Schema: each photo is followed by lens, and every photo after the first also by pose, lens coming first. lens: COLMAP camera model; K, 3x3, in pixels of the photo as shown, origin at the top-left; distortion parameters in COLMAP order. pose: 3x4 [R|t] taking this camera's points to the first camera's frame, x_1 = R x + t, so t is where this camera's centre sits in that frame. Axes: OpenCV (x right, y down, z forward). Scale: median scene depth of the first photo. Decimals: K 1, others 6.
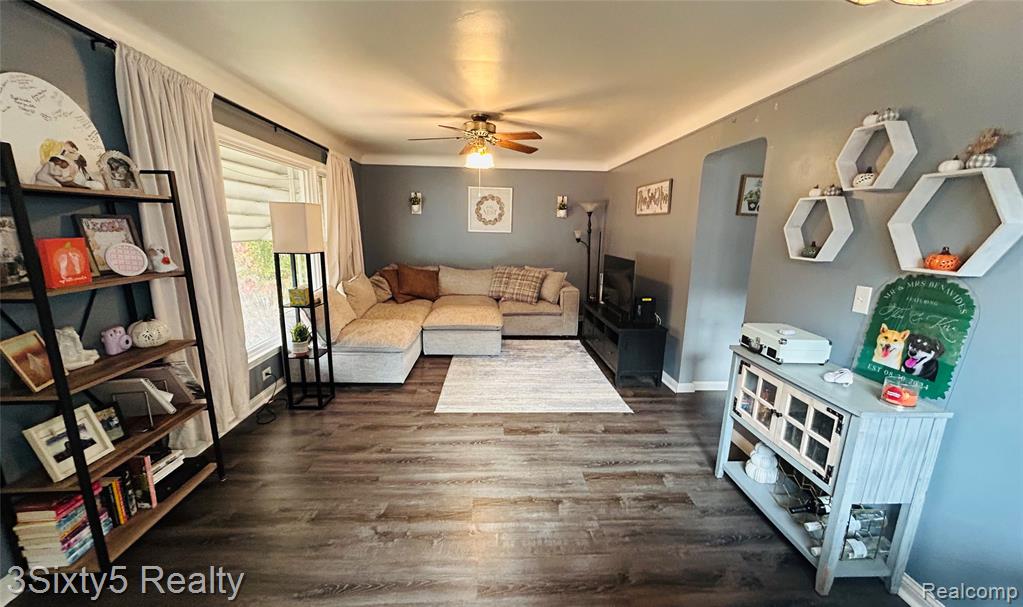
lens RADIAL K [[413.8, 0, 513.8], [0, 413.8, 320.3], [0, 0, 1]] dist [-0.001434, 0.000049]
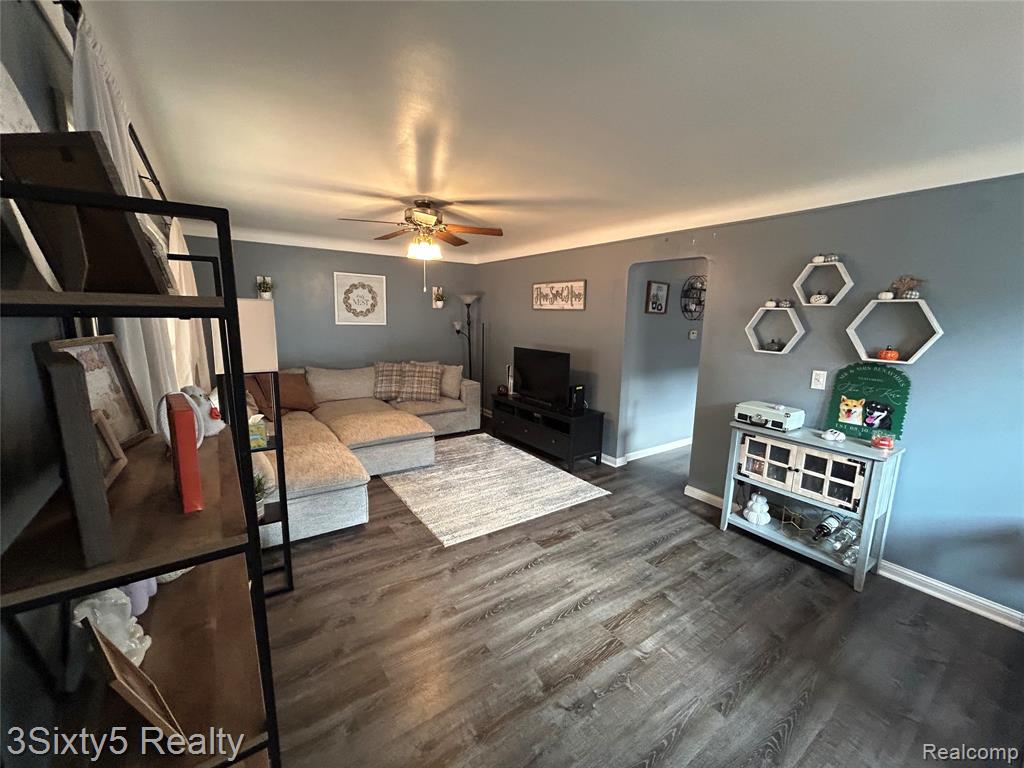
lens RADIAL K [[415.5, 0, 513.6], [0, 415.5, 381.8], [0, 0, 1]] dist [0.000859, 0.000420]
pose [[0.848043, -0.086058, 0.522893, -0.521888], [0.111651, 0.993592, -0.017553, -0.086208], [-0.518032, 0.073267, 0.852217, 0.196397]]
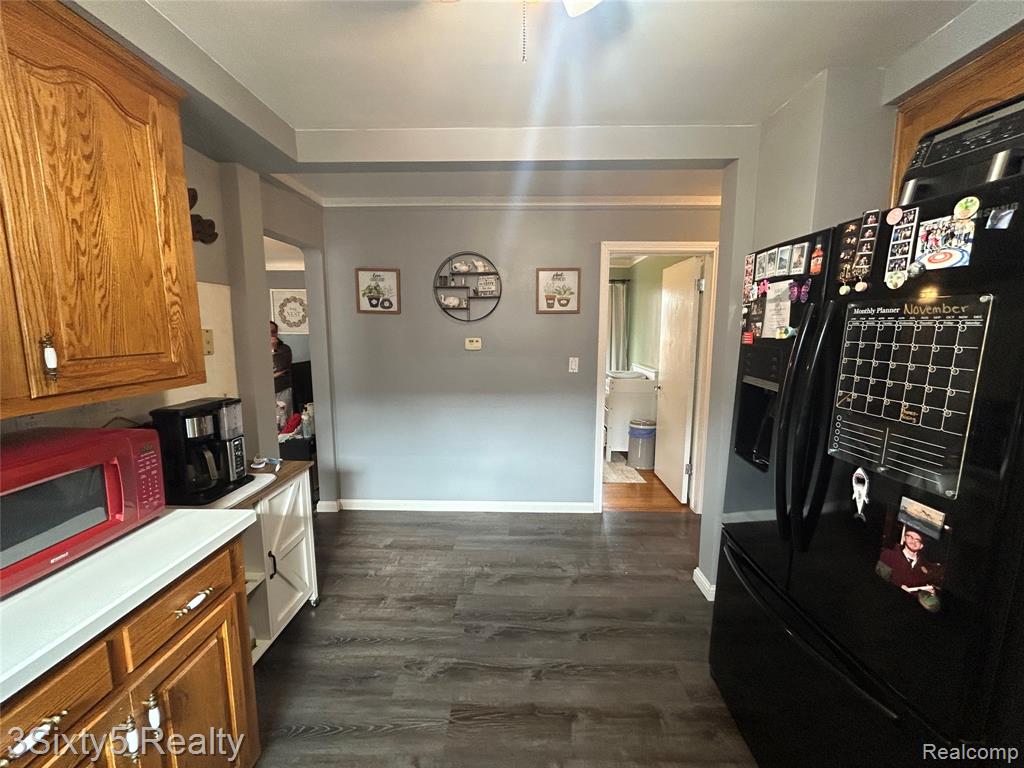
lens RADIAL K [[415.5, 0, 513.6], [0, 415.5, 381.8], [0, 0, 1]] dist [0.000859, 0.000420]
pose [[0.996745, -0.006841, -0.080323, 1.089969], [-0.000513, 0.995834, -0.091180, -0.026378], [0.080613, 0.090924, 0.992590, 0.168414]]
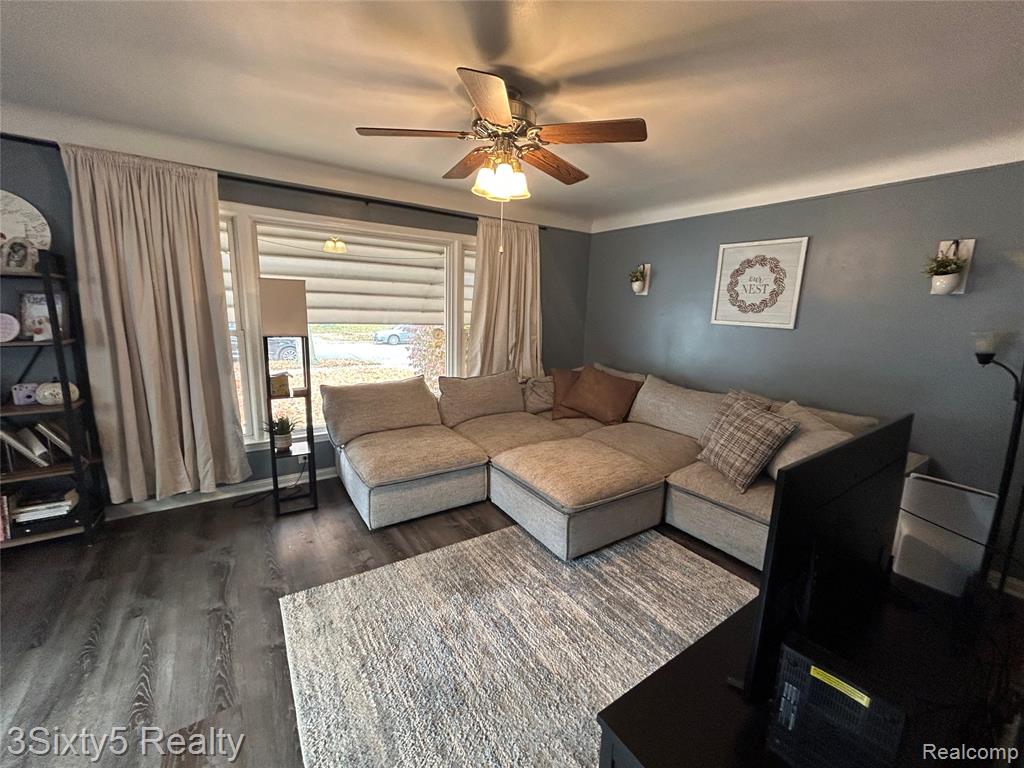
lens RADIAL K [[415.5, 0, 513.6], [0, 415.5, 381.8], [0, 0, 1]] dist [0.000859, 0.000420]
pose [[0.515399, 0.151210, -0.843504, 0.503869], [-0.208807, 0.976802, 0.047520, -0.216311], [0.831122, 0.151638, 0.535016, 0.974042]]
